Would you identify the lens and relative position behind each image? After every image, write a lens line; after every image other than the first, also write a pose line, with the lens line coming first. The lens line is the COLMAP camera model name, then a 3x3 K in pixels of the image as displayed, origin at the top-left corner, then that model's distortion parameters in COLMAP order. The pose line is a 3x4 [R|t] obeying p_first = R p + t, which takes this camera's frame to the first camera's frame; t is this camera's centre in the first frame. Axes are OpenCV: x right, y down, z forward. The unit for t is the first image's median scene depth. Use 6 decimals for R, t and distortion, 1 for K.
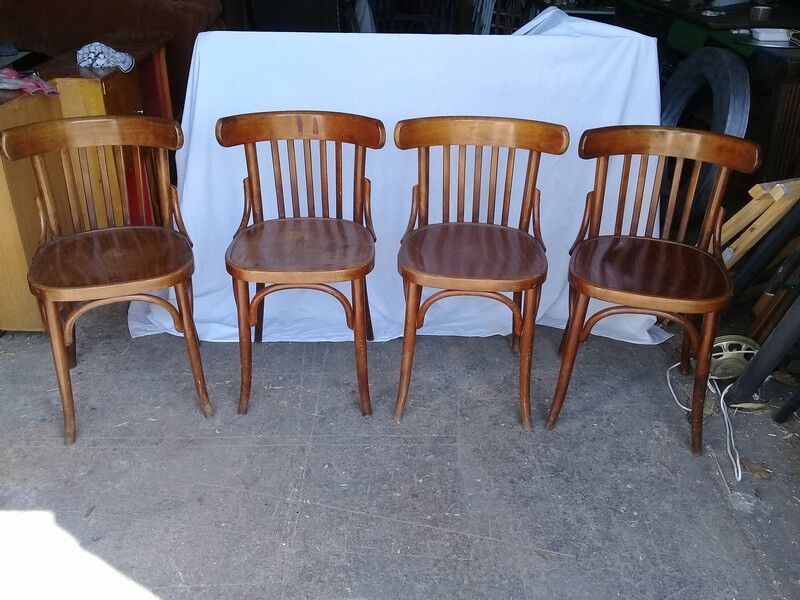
lens RADIAL K [[733.9, 0, 400.0], [0, 733.9, 300.0], [0, 0, 1]] dist [0.072607, -0.159583]
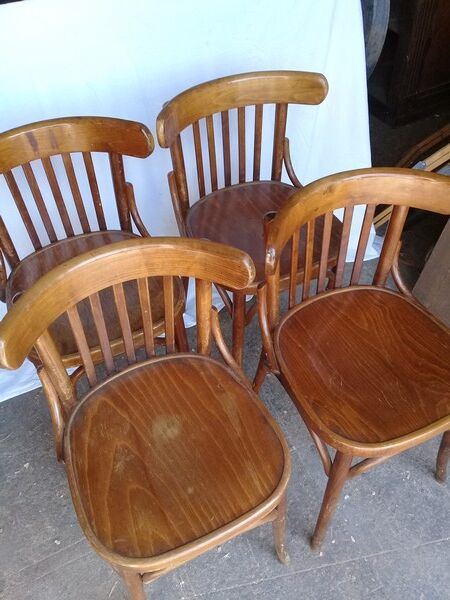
lens RADIAL K [[550.4, 0, 225.0], [0, 550.4, 300.0], [0, 0, 1]] dist [0.072607, -0.159583]
pose [[0.895650, -0.342007, 0.284328, -0.158555], [0.225313, 0.900087, 0.372930, -0.302712], [-0.383465, -0.269952, 0.883222, 0.409453]]
